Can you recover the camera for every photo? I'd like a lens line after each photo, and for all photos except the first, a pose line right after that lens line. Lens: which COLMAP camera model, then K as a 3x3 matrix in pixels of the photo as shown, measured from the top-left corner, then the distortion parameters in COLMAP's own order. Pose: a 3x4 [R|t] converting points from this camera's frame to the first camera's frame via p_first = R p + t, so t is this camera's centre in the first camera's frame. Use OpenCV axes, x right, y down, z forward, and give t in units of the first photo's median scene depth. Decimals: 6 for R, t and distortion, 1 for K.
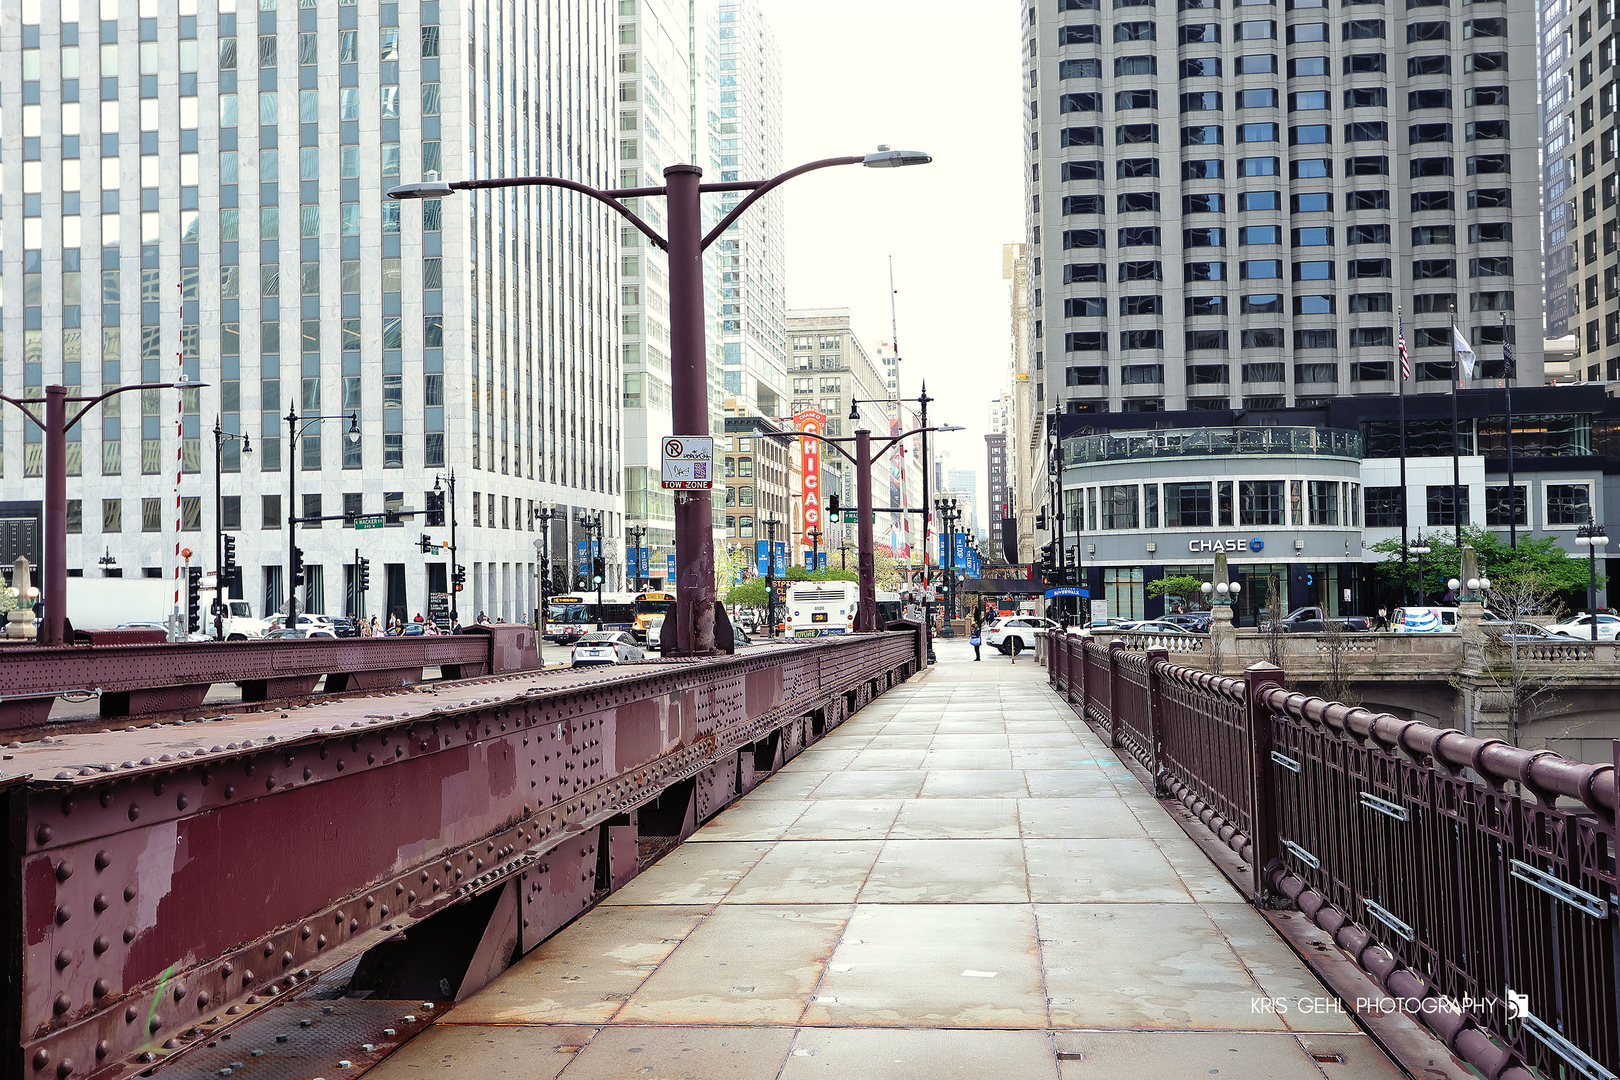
lens RADIAL K [[1562.3, 0, 810.0], [0, 1562.3, 537.5], [0, 0, 1]] dist [-0.028392, 0.000000]
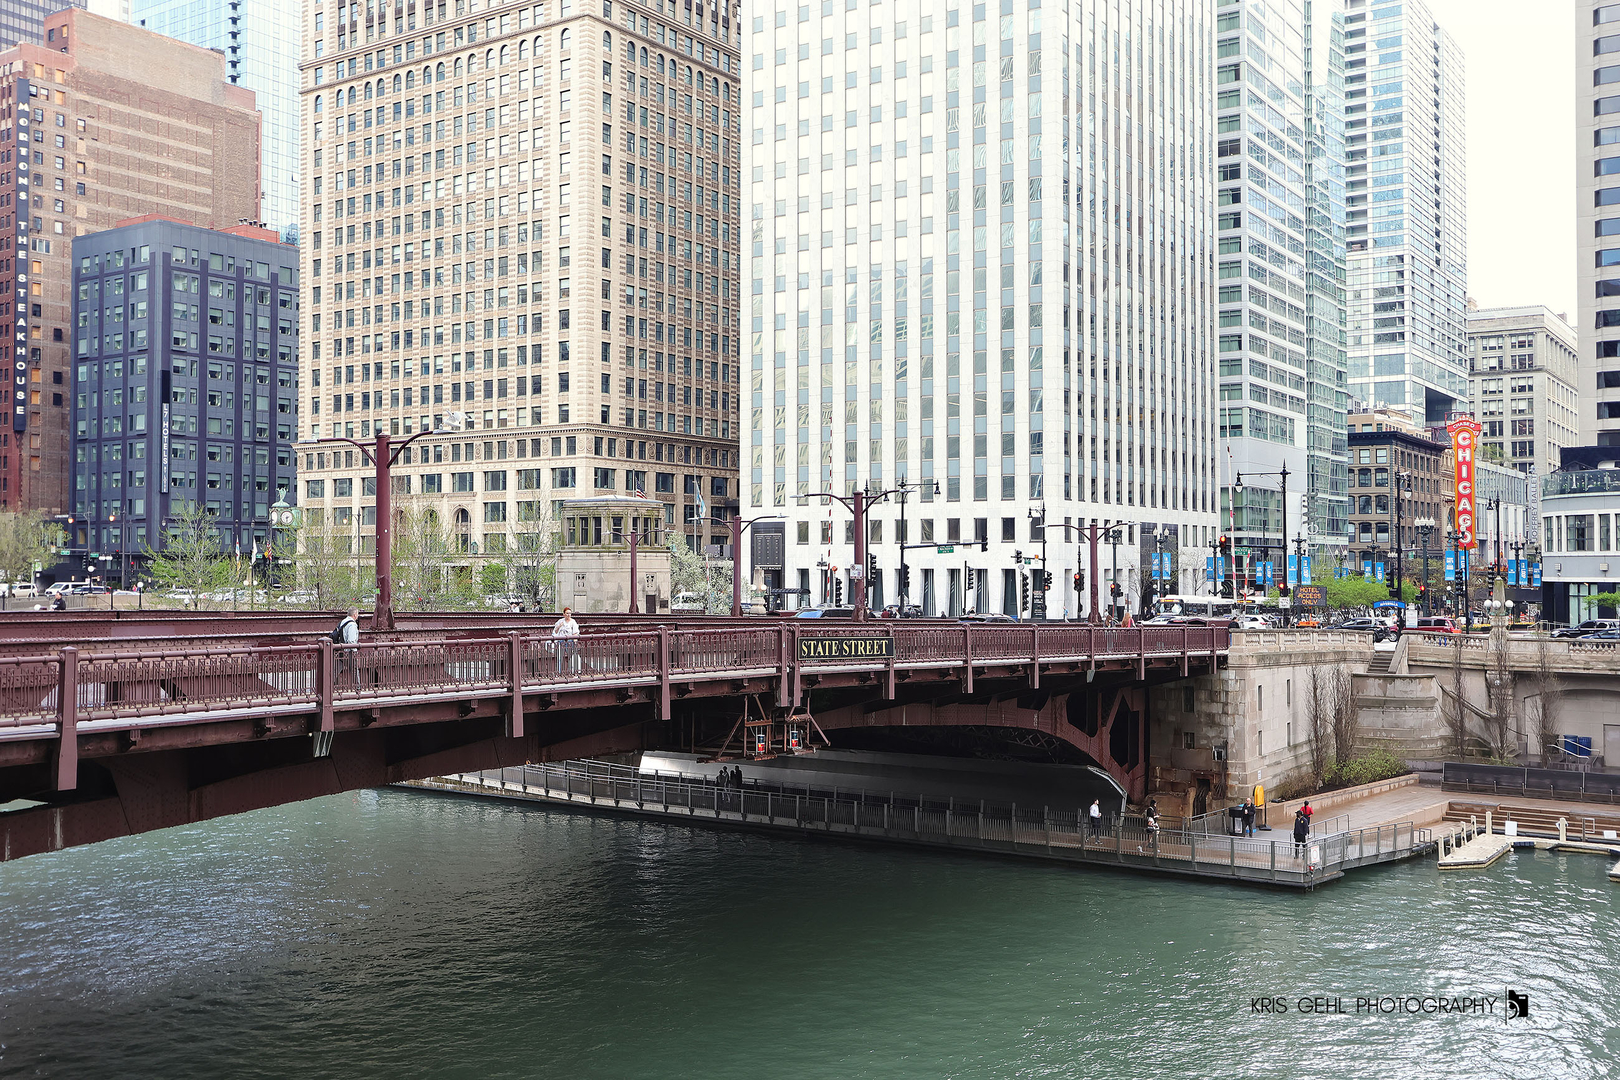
lens RADIAL K [[1562.3, 0, 822.5], [0, 1562.3, 548.5], [0, 0, 1]] dist [-0.028392, 0.000000]
pose [[0.897126, 0.011658, -0.441621, 0.074932], [-0.005881, 0.999878, 0.014448, -0.007802], [0.441736, -0.010365, 0.897085, -0.119595]]
